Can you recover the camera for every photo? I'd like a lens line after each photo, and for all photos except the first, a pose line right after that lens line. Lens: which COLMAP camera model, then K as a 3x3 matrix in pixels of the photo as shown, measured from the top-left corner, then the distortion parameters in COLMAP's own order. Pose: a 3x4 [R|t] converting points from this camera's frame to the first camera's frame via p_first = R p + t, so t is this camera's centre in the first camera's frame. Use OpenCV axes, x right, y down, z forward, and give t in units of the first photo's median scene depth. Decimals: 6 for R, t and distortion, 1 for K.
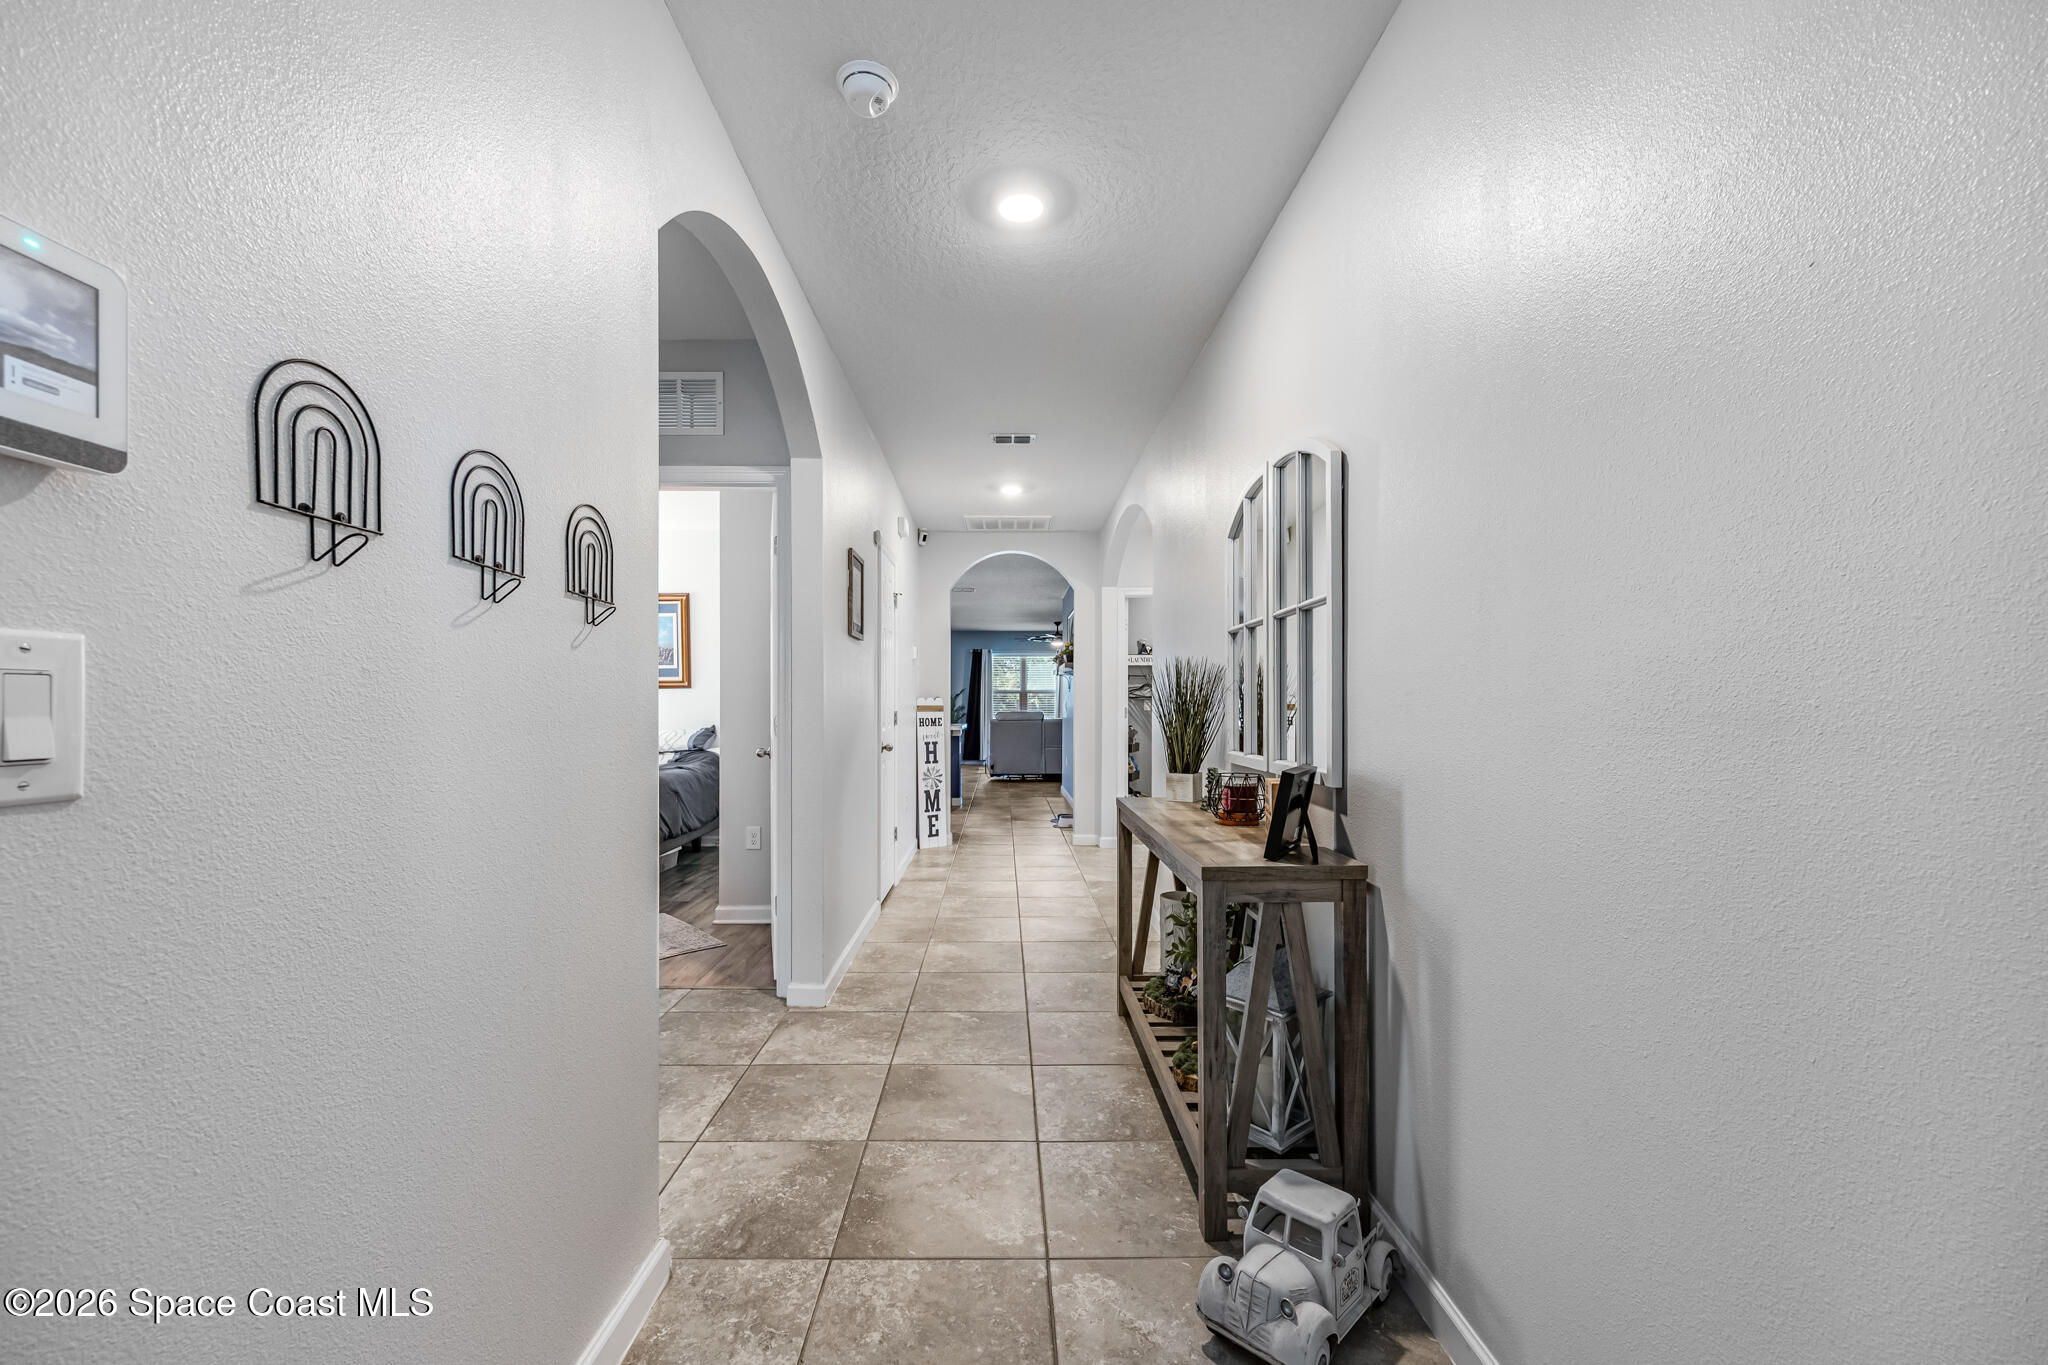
lens RADIAL K [[790.0, 0, 1026.0], [0, 790.0, 697.6], [0, 0, 1]] dist [0.000042, 0.000030]
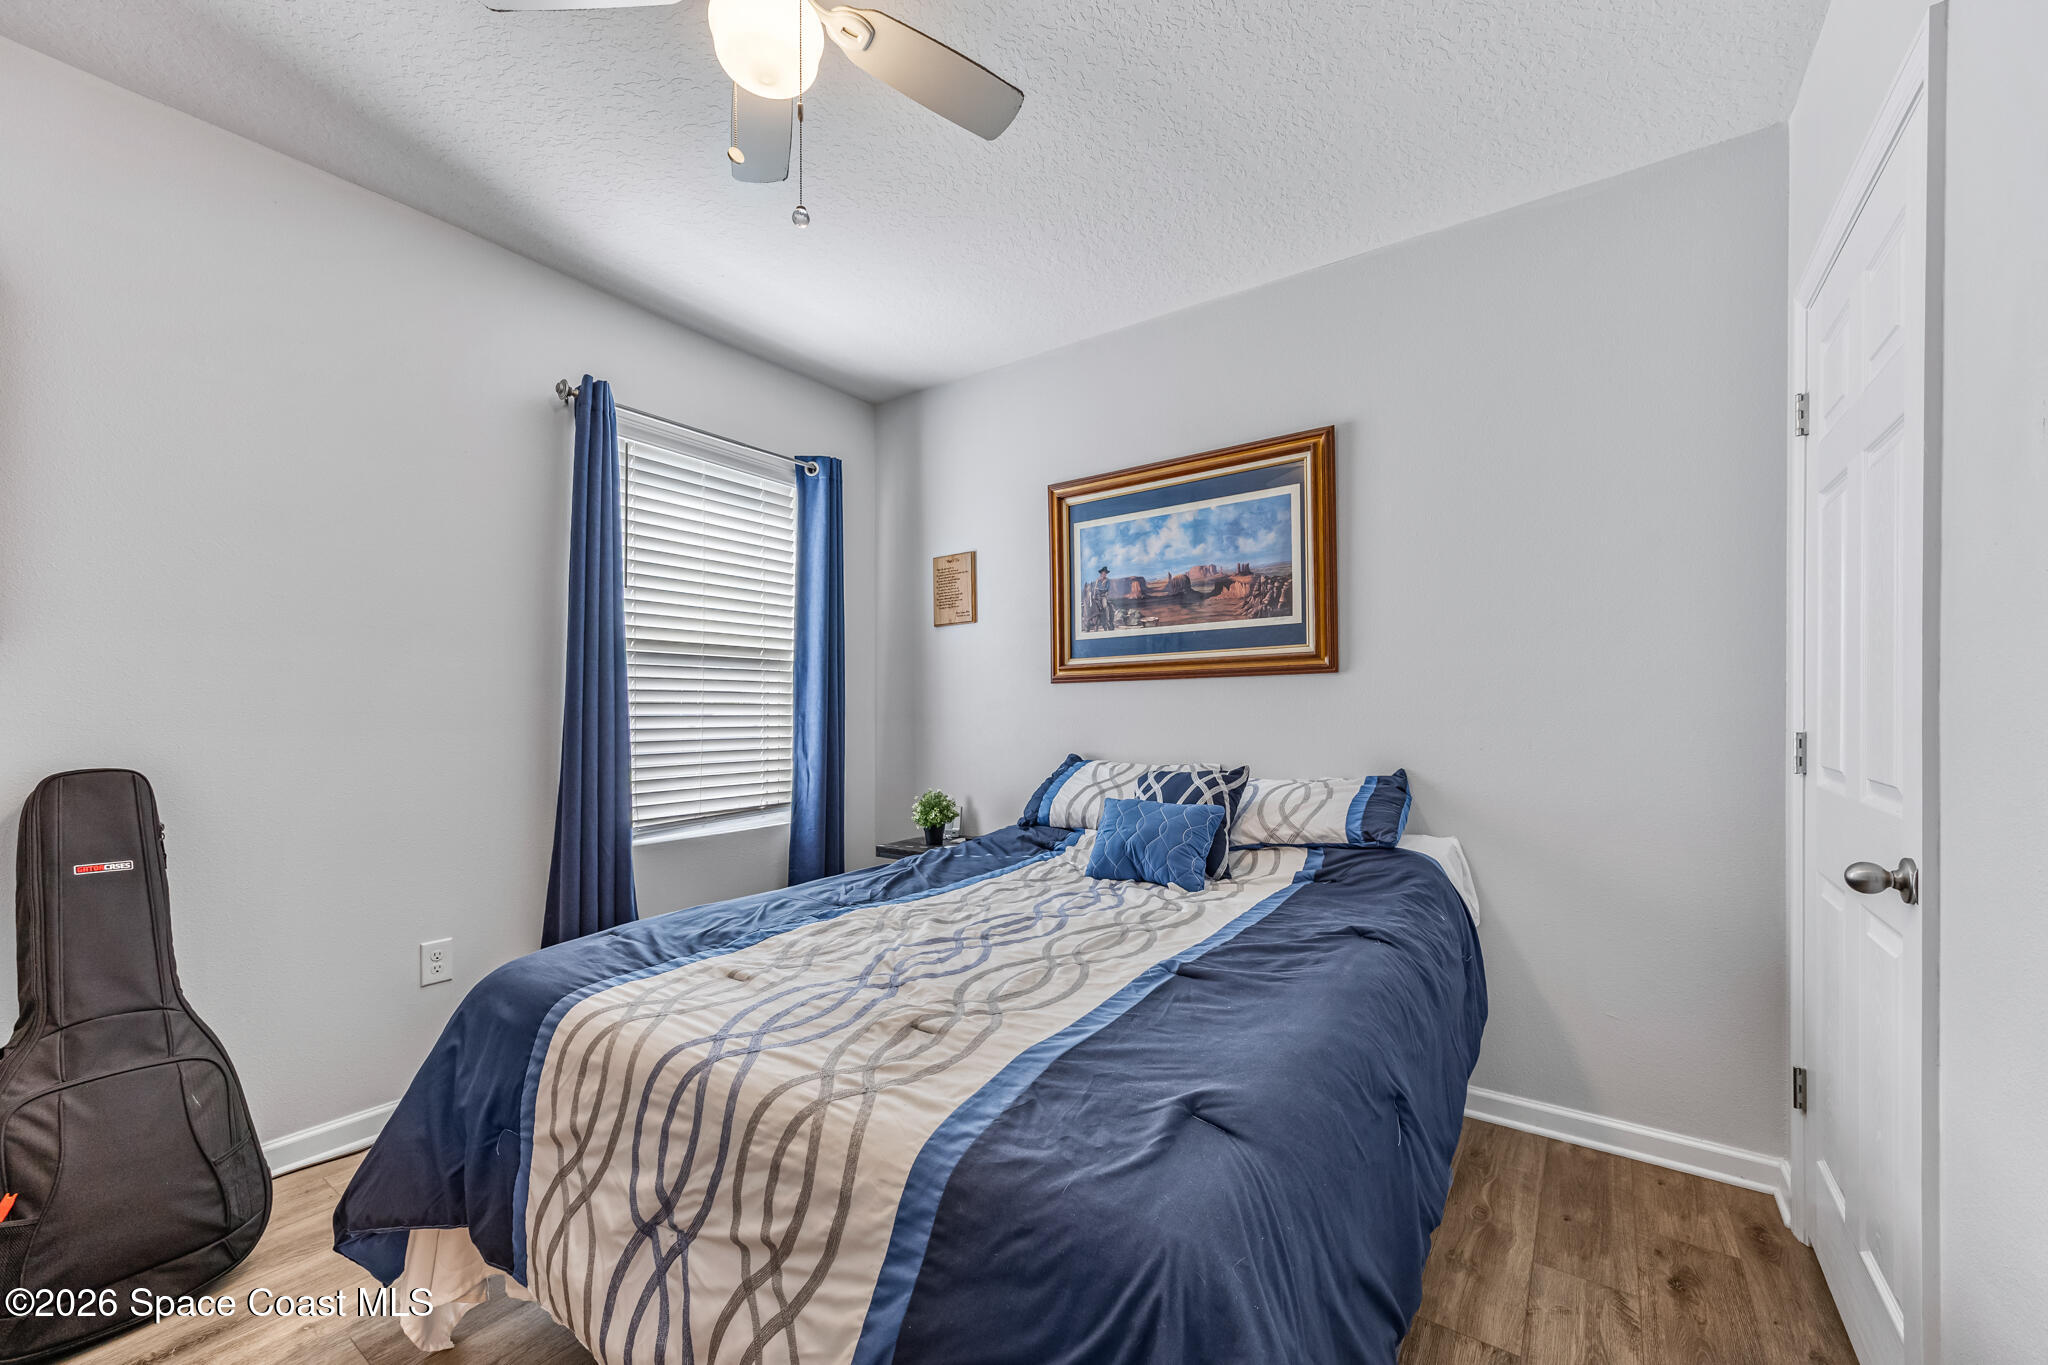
lens RADIAL K [[790.0, 0, 1026.0], [0, 790.0, 697.6], [0, 0, 1]] dist [0.000042, 0.000030]
pose [[0.795515, -0.005450, -0.605909, -0.312802], [-0.000045, 0.999959, -0.009053, 0.003826], [0.605933, 0.007229, 0.795483, 0.603066]]
